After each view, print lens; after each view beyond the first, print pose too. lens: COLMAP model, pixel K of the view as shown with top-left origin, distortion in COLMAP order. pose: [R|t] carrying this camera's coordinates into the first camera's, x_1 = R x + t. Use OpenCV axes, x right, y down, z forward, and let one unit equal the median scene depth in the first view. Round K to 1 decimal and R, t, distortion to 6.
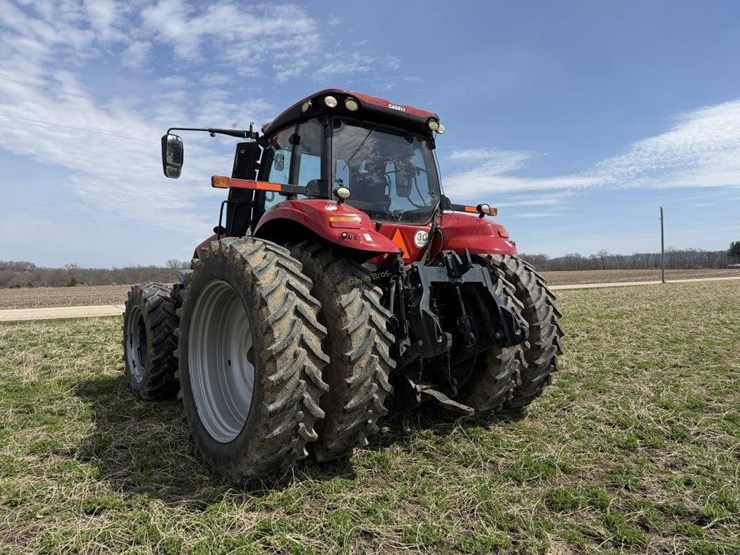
lens RADIAL K [[520.6, 0, 366.8], [0, 520.6, 262.9], [0, 0, 1]] dist [0.046924, -0.046448]
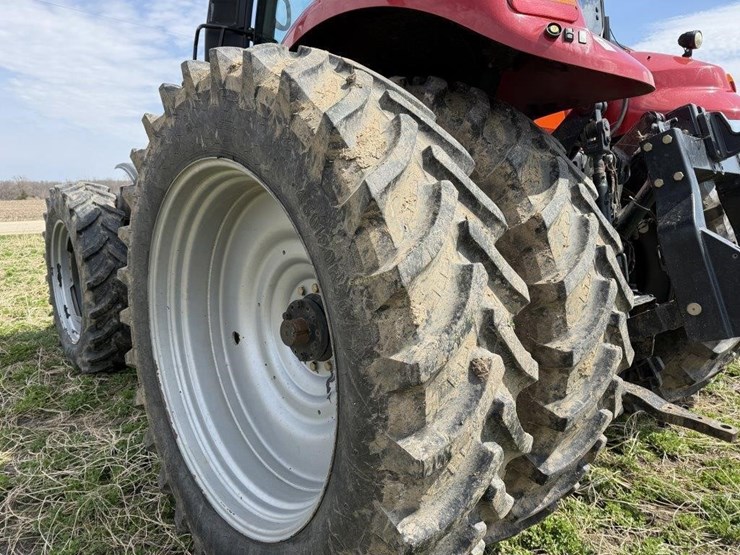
lens RADIAL K [[520.6, 0, 366.2], [0, 520.6, 268.7], [0, 0, 1]] dist [0.046924, -0.046448]
pose [[0.998253, -0.004485, 0.058914, -0.164046], [-0.005696, 0.985166, 0.171511, 0.040433], [-0.058809, -0.171547, 0.983419, 0.503469]]
